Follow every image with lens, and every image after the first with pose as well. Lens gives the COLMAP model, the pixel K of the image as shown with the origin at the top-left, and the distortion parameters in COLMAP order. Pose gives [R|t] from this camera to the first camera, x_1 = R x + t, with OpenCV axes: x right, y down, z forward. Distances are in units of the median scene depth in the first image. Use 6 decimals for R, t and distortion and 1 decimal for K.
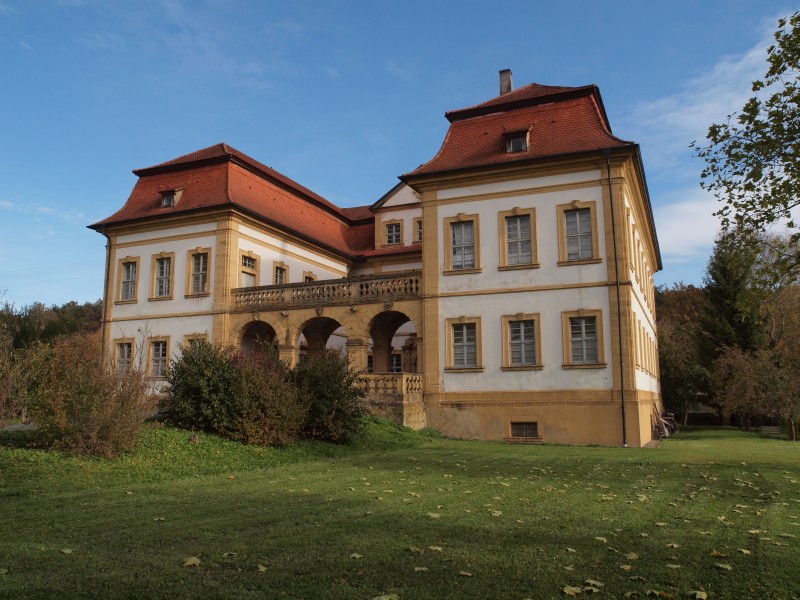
lens RADIAL K [[680.6, 0, 395.0], [0, 680.6, 294.7], [0, 0, 1]] dist [-0.050997, 0.042283]
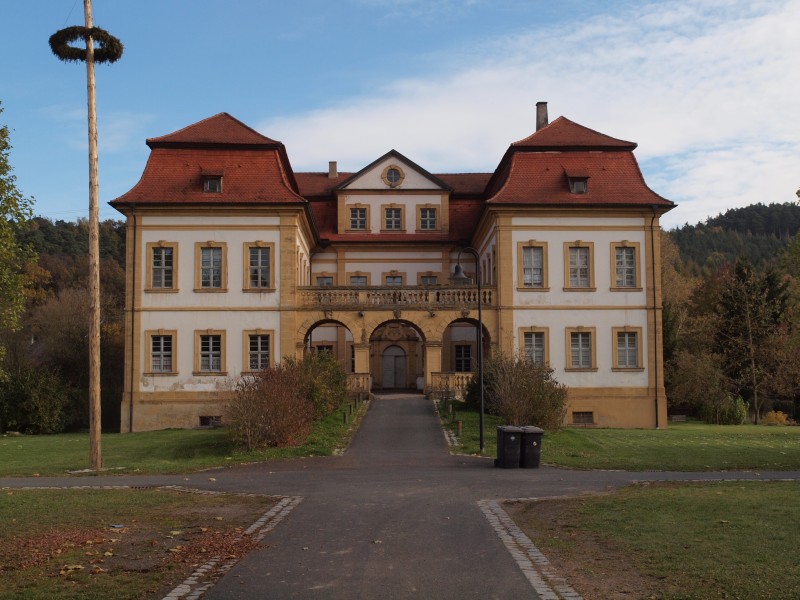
lens RADIAL K [[1078.1, 0, 407.6], [0, 1078.1, 303.5], [0, 0, 1]] dist [0.097503, 0.000000]
pose [[0.882117, 0.031862, 0.469952, -0.964191], [-0.073733, 0.994750, 0.070957, -0.123370], [-0.465224, -0.097244, 0.879836, -0.567008]]
